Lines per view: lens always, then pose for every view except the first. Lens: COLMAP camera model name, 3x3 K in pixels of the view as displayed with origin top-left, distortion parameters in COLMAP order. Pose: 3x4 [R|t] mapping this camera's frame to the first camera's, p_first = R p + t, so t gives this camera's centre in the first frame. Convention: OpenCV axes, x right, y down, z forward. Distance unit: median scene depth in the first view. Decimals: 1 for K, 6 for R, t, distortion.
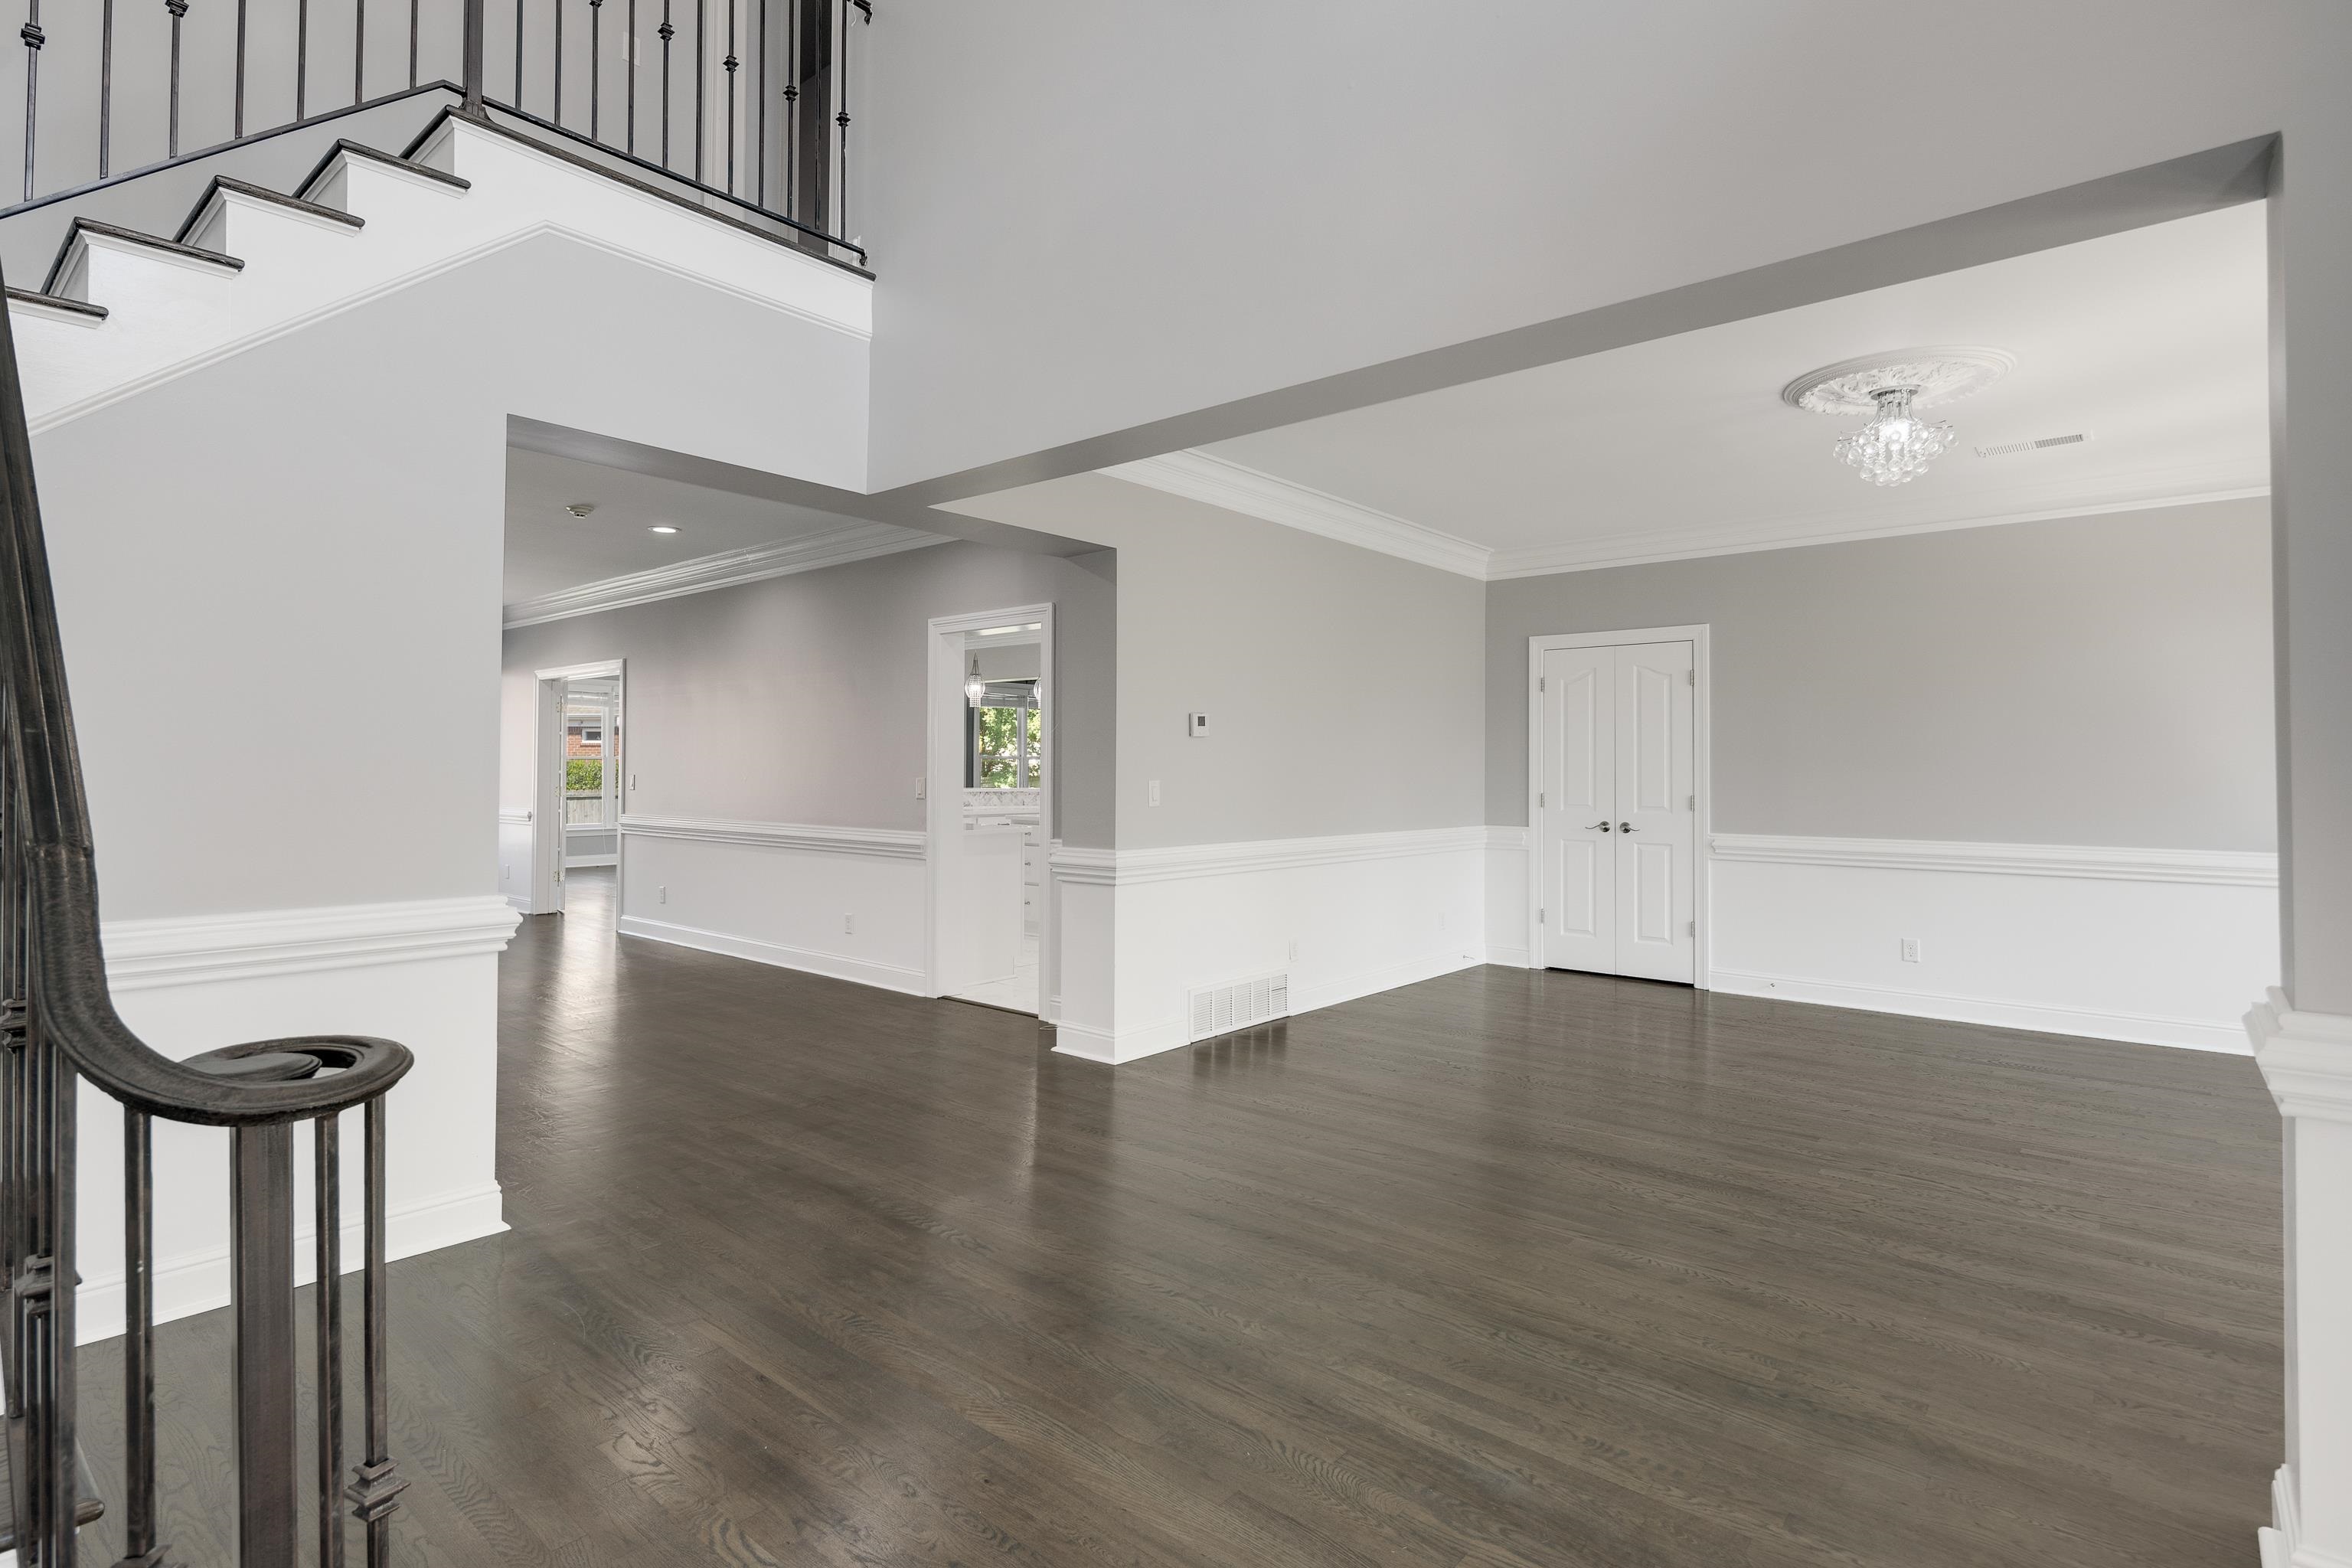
lens RADIAL K [[1144.8, 0, 1183.5], [0, 1144.8, 742.5], [0, 0, 1]] dist [0.006508, -0.002866]
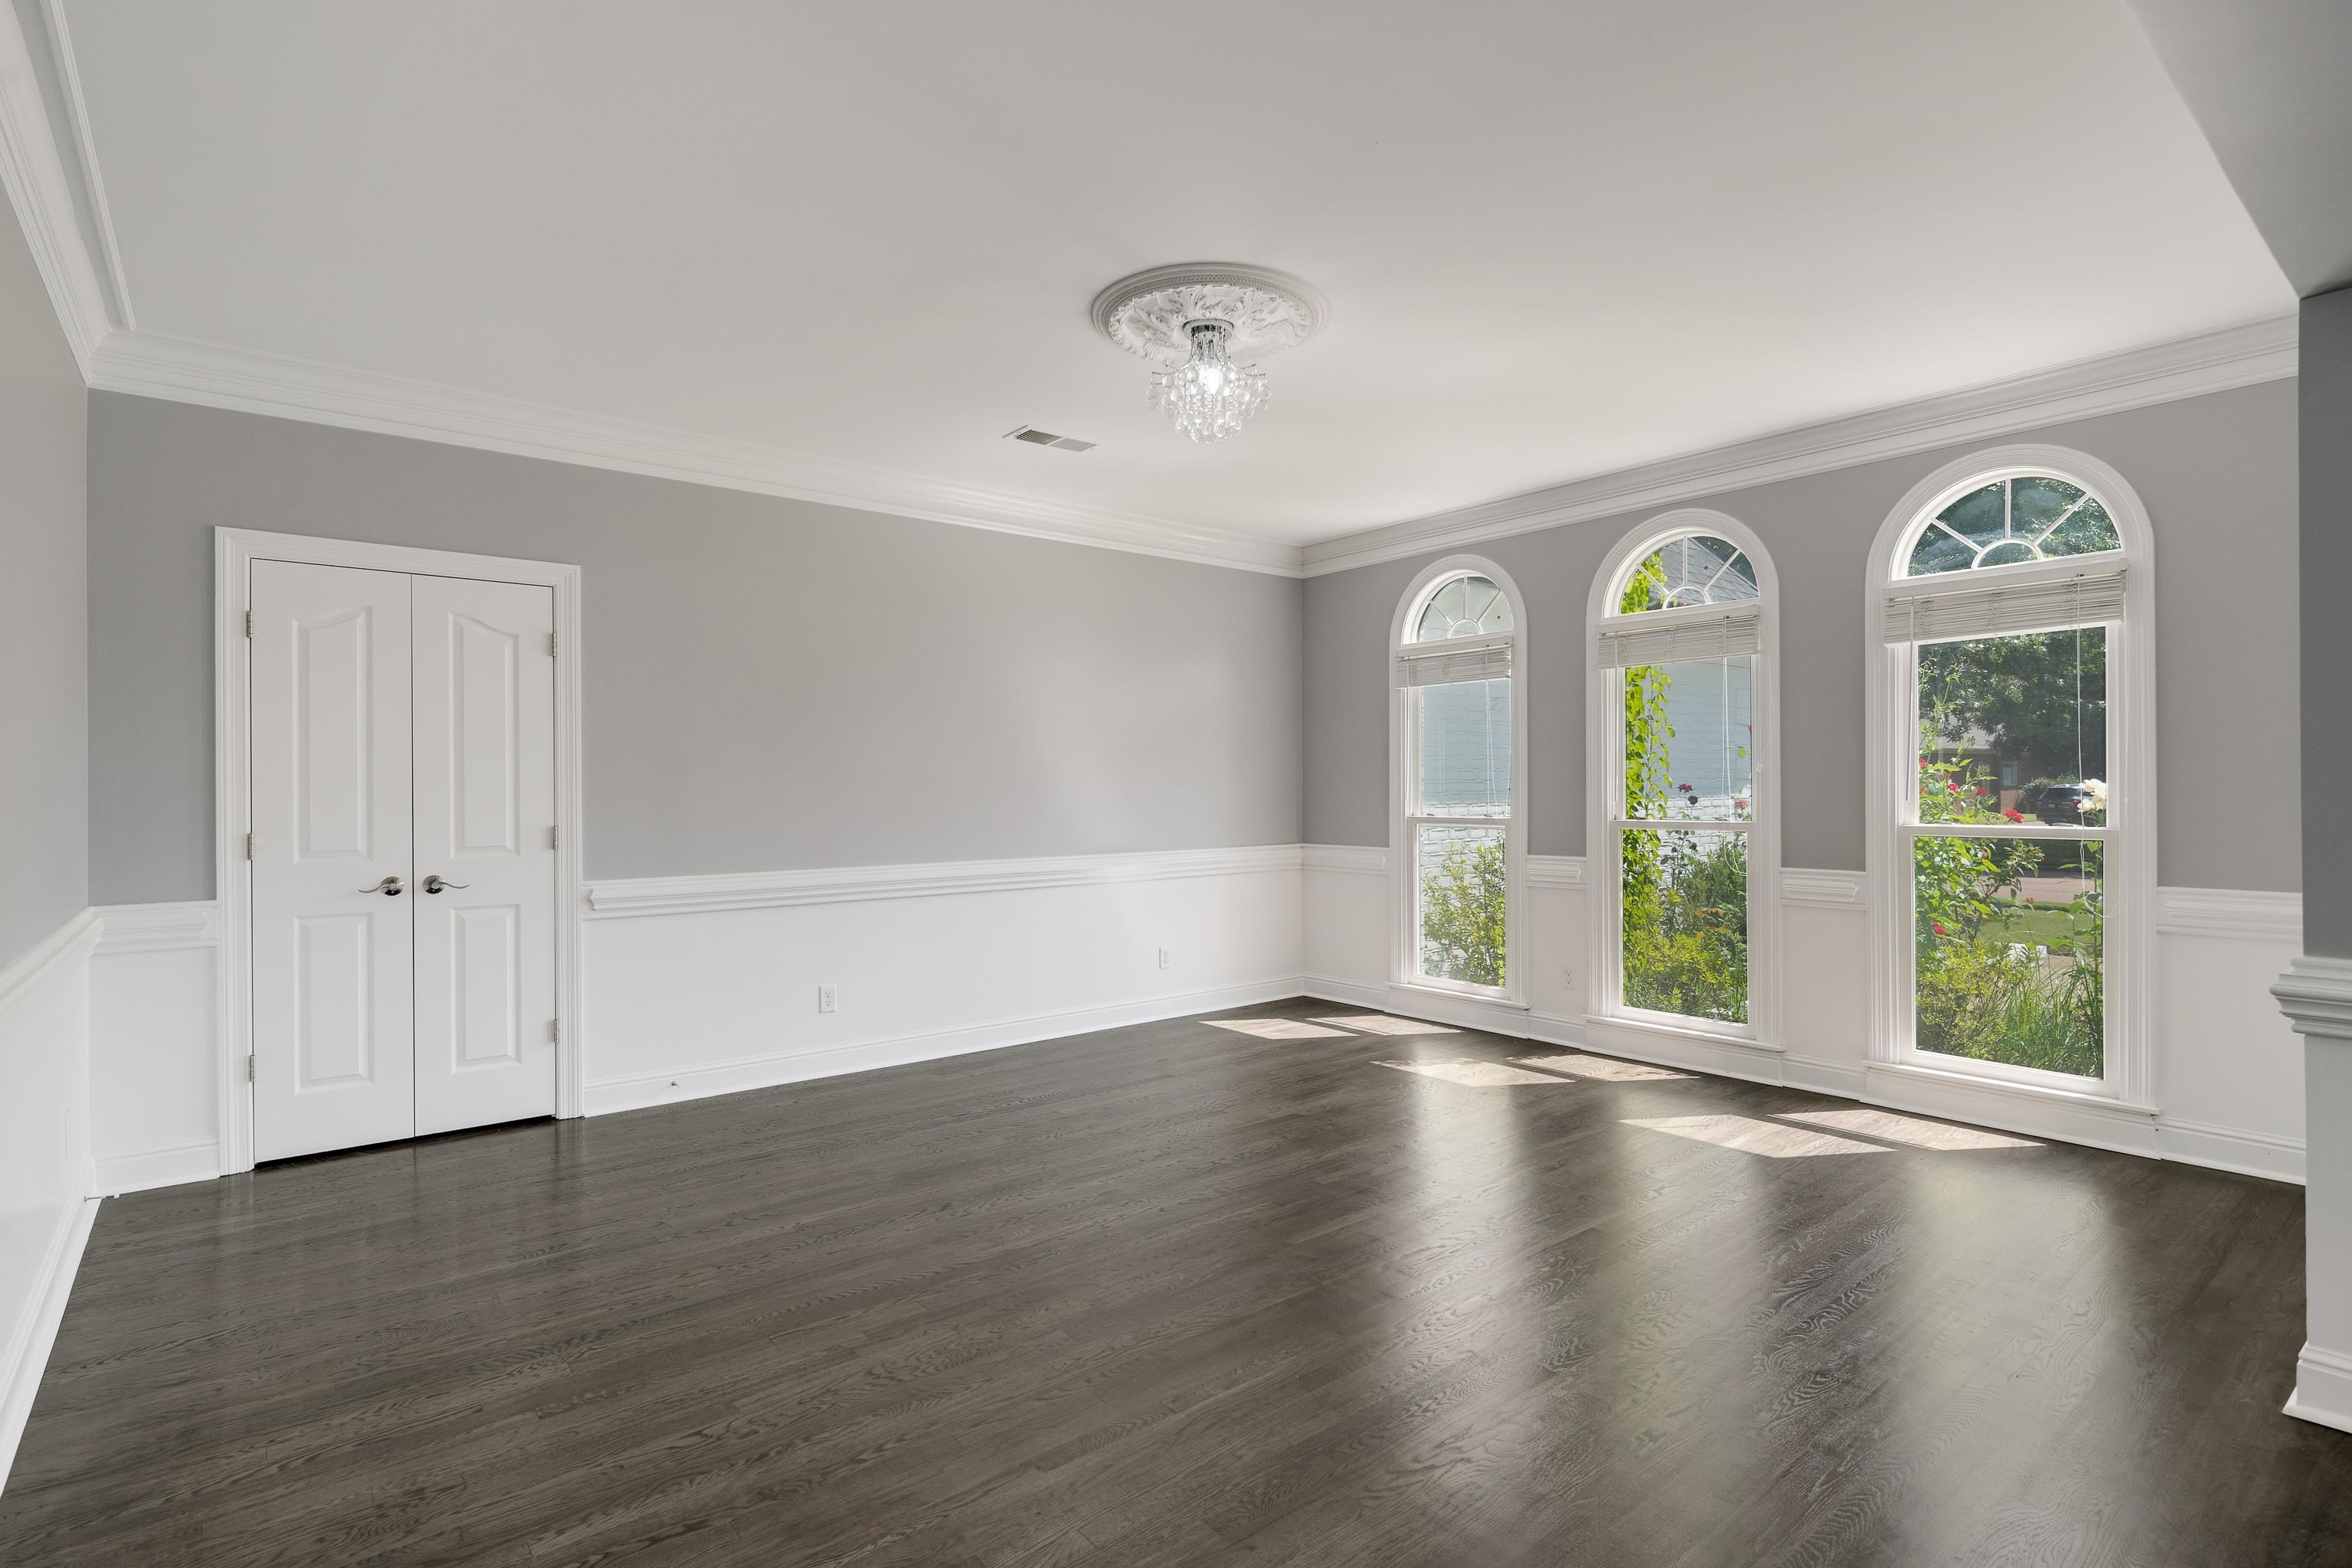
lens RADIAL K [[1144.8, 0, 1181.3], [0, 1144.8, 784.1], [0, 0, 1]] dist [0.006508, -0.002866]
pose [[0.194218, -0.001404, 0.980957, -0.124324], [-0.017598, 0.999833, 0.004915, 0.012888], [-0.980800, -0.018217, 0.194161, 0.520394]]
